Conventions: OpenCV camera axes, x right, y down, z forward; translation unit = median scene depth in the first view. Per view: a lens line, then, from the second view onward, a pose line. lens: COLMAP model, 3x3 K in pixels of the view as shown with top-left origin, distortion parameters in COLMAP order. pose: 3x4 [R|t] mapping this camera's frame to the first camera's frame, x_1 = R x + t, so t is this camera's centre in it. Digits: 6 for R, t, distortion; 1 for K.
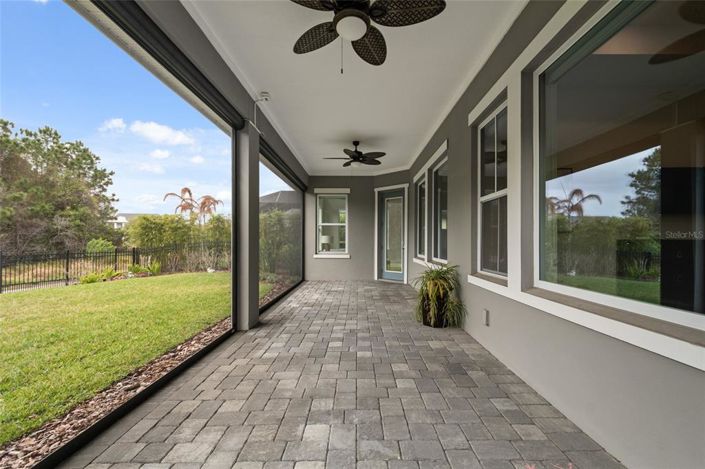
lens RADIAL K [[309.0, 0, 353.6], [0, 309.0, 235.8], [0, 0, 1]] dist [0.014539, -0.005099]
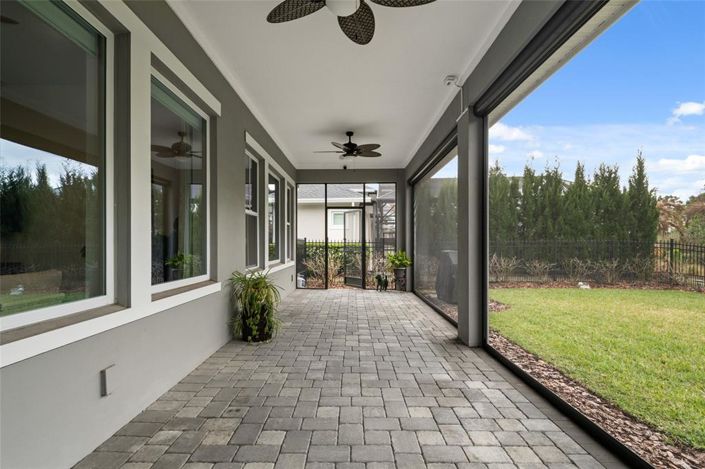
lens RADIAL K [[348.3, 0, 352.6], [0, 348.3, 242.7], [0, 0, 1]] dist [0.012078, -0.000646]
pose [[-0.999886, -0.000686, -0.015107, 0.005204], [-0.000454, 0.999882, -0.015386, 0.020735], [0.015116, -0.015378, -0.999767, 1.566029]]
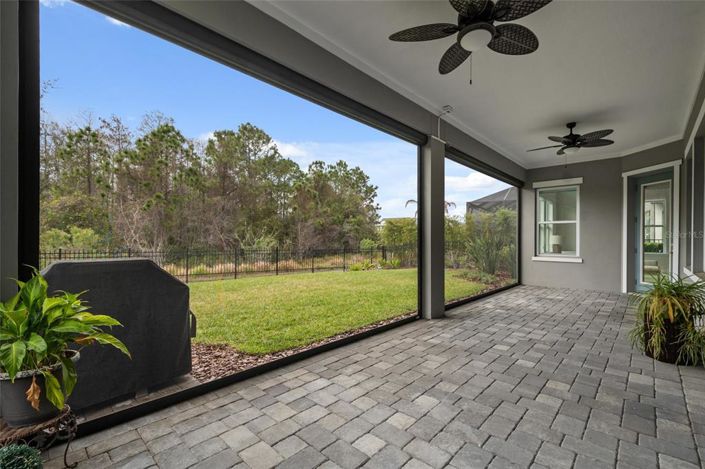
lens RADIAL K [[309.0, 0, 353.6], [0, 309.0, 235.8], [0, 0, 1]] dist [0.014539, -0.005099]
pose [[0.734090, -0.005816, -0.679027, 0.171143], [0.006049, 0.999980, -0.002024, -0.002105], [0.679025, -0.002622, 0.734111, -0.023506]]
